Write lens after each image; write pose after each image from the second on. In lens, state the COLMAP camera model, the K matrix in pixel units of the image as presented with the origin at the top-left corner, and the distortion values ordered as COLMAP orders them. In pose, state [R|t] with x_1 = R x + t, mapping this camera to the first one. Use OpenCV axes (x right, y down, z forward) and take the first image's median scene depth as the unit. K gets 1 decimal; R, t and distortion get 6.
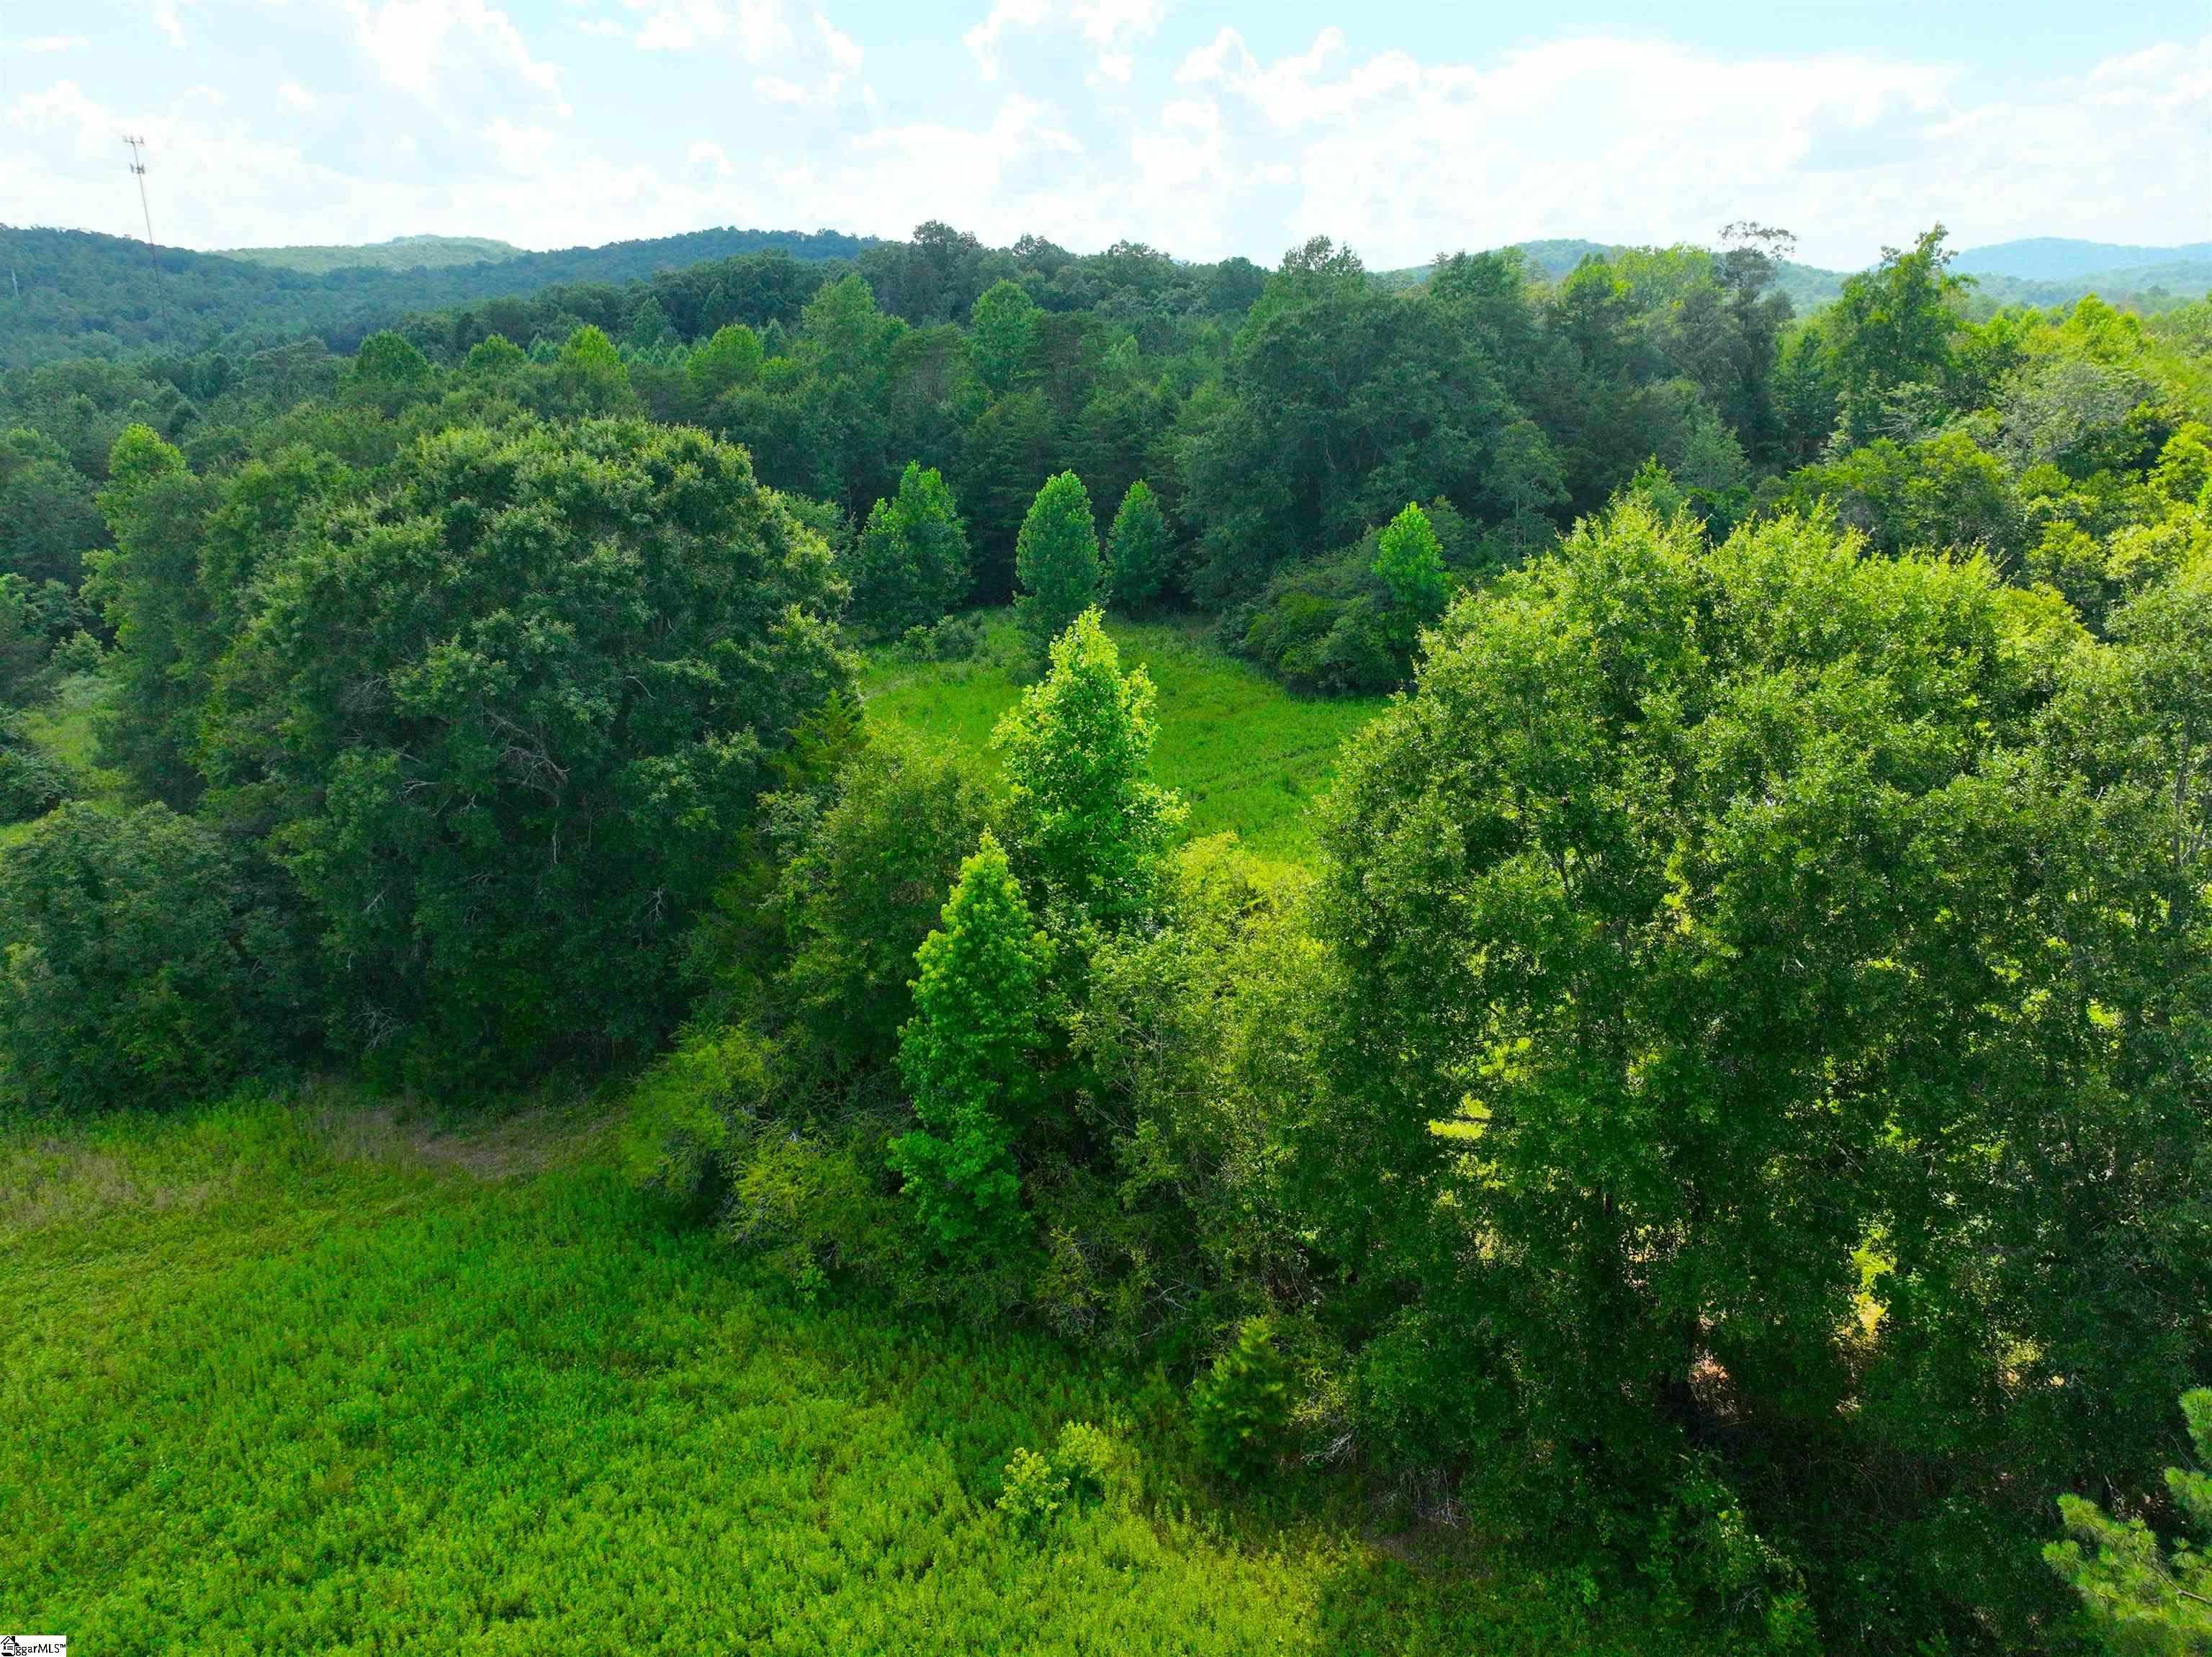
lens RADIAL K [[1584.9, 0, 1109.3], [0, 1584.9, 818.3], [0, 0, 1]] dist [0.004951, 0.010365]
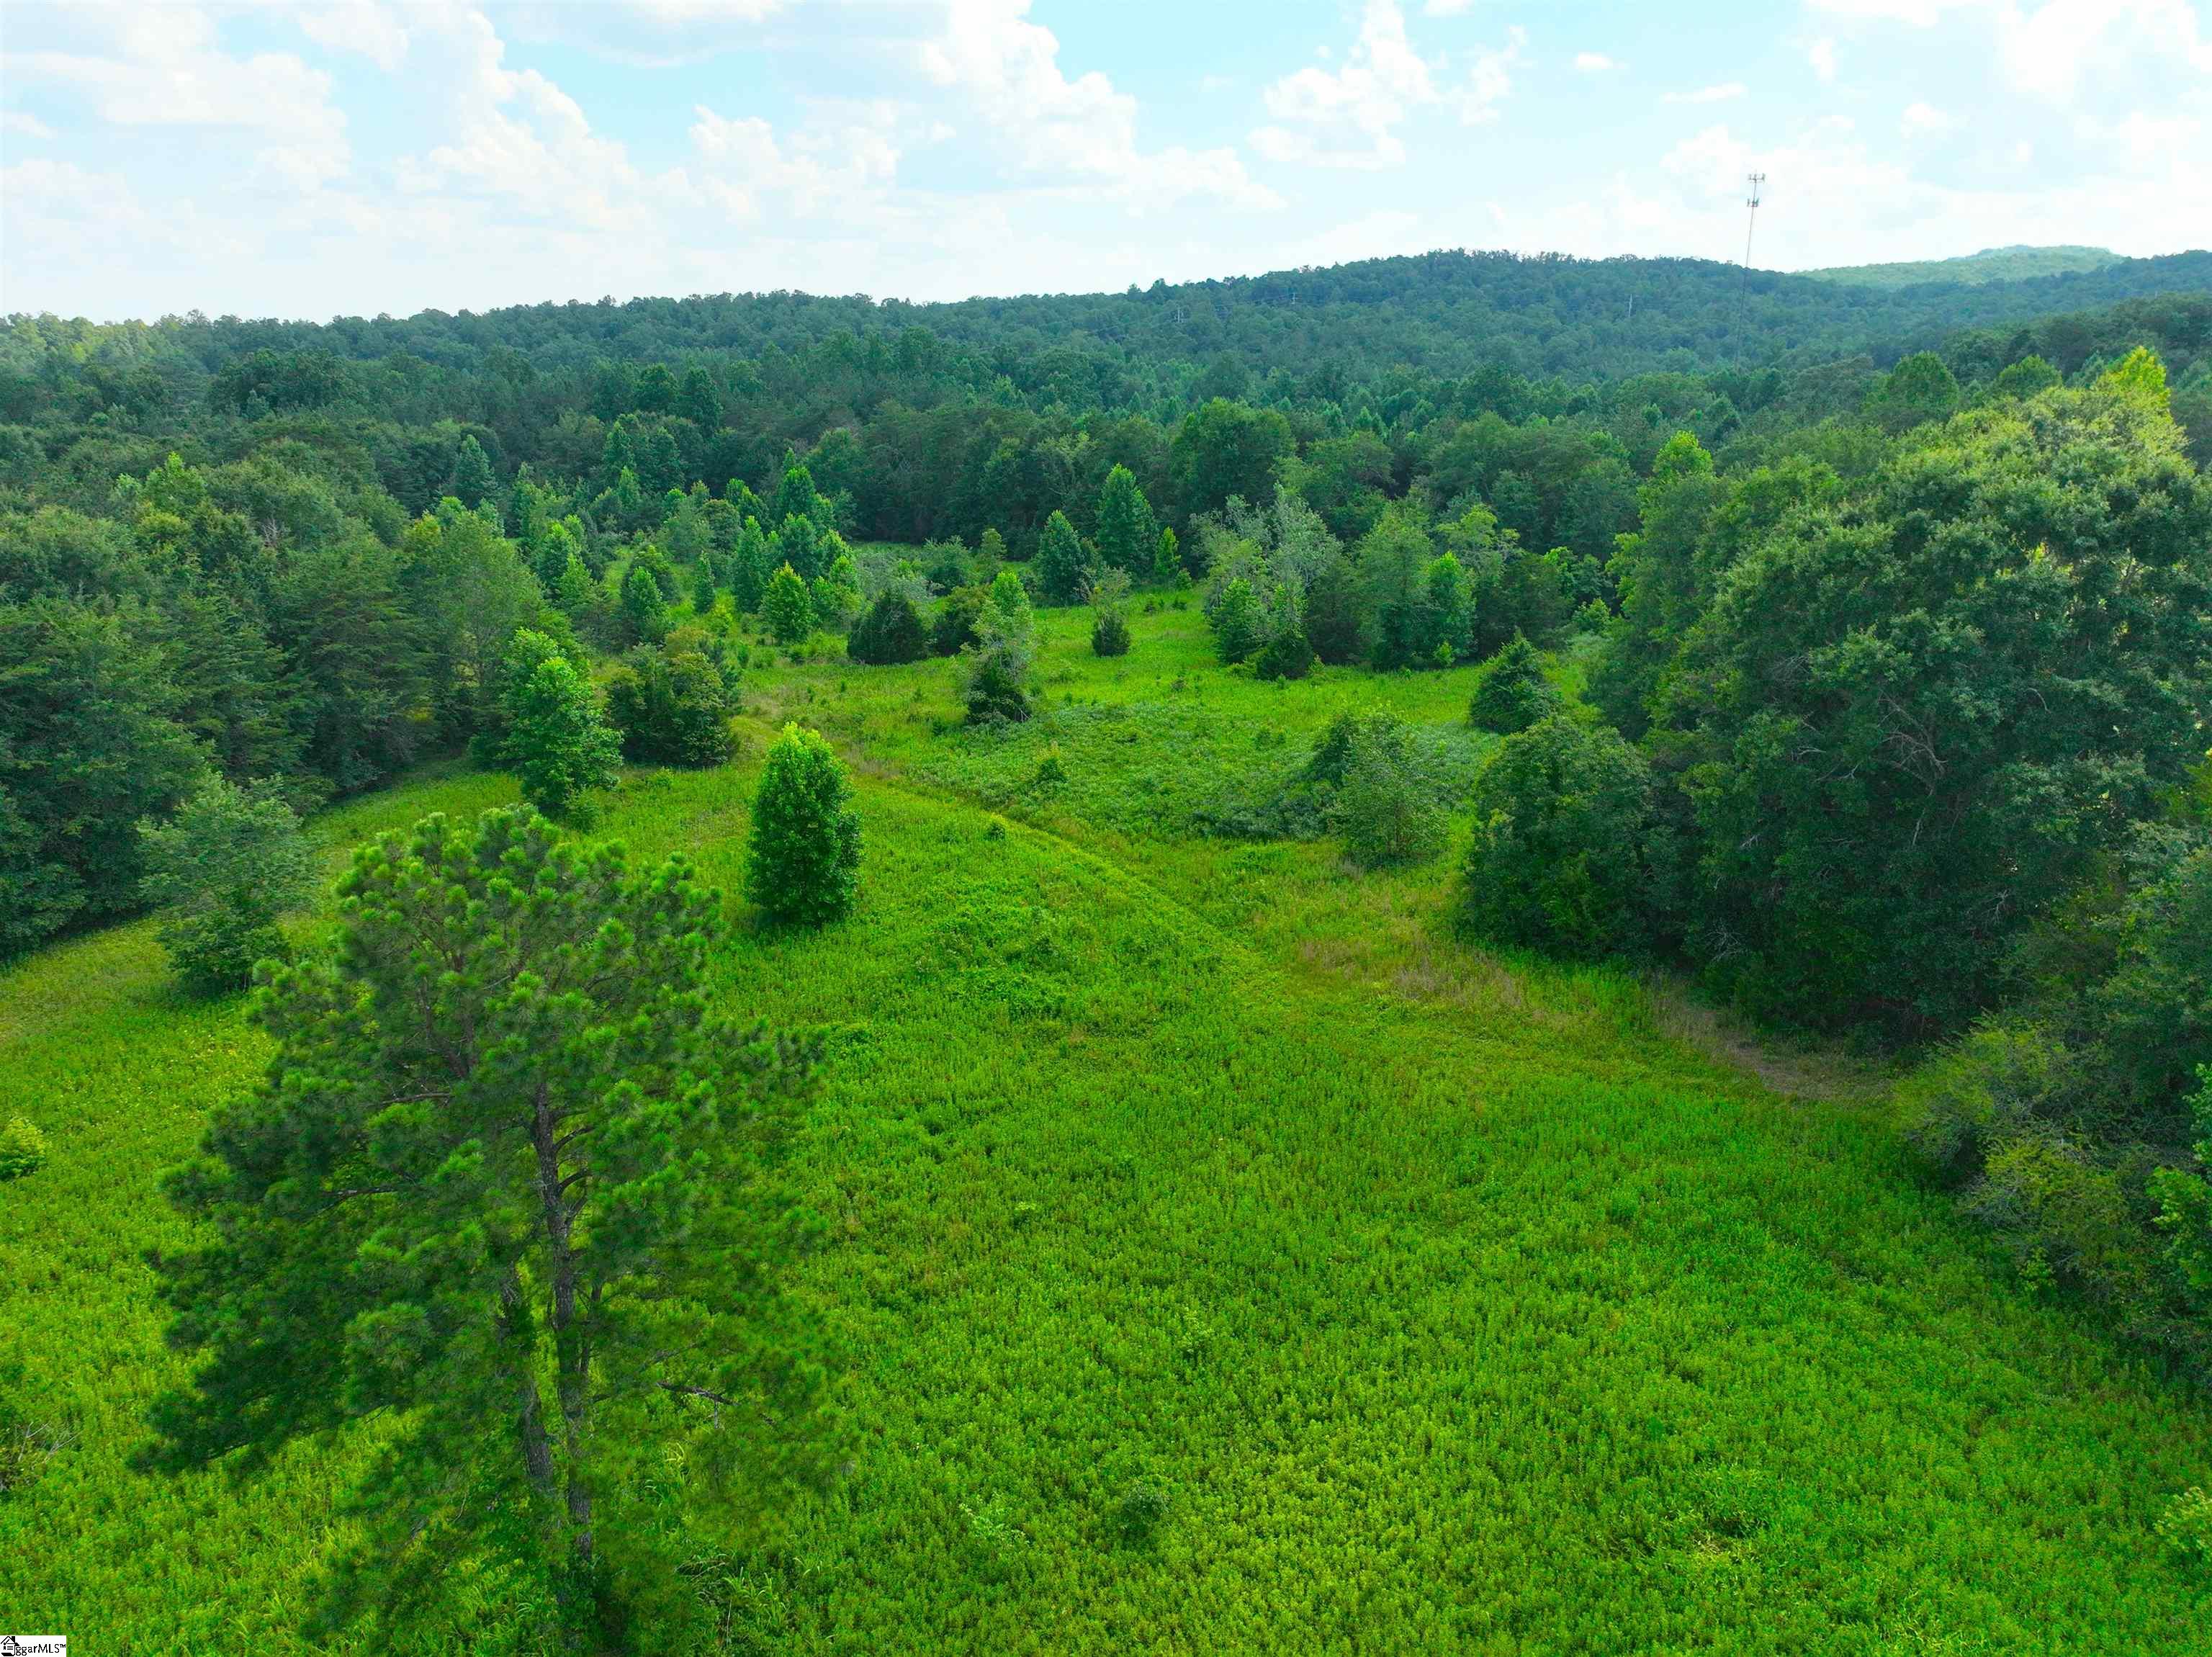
lens RADIAL K [[1584.9, 0, 1109.7], [0, 1584.9, 829.5], [0, 0, 1]] dist [0.004951, 0.010365]
pose [[0.637583, 0.227149, -0.736133, 0.107921], [-0.227627, 0.968426, 0.101675, 0.034163], [0.735985, 0.102738, 0.669157, -0.153802]]
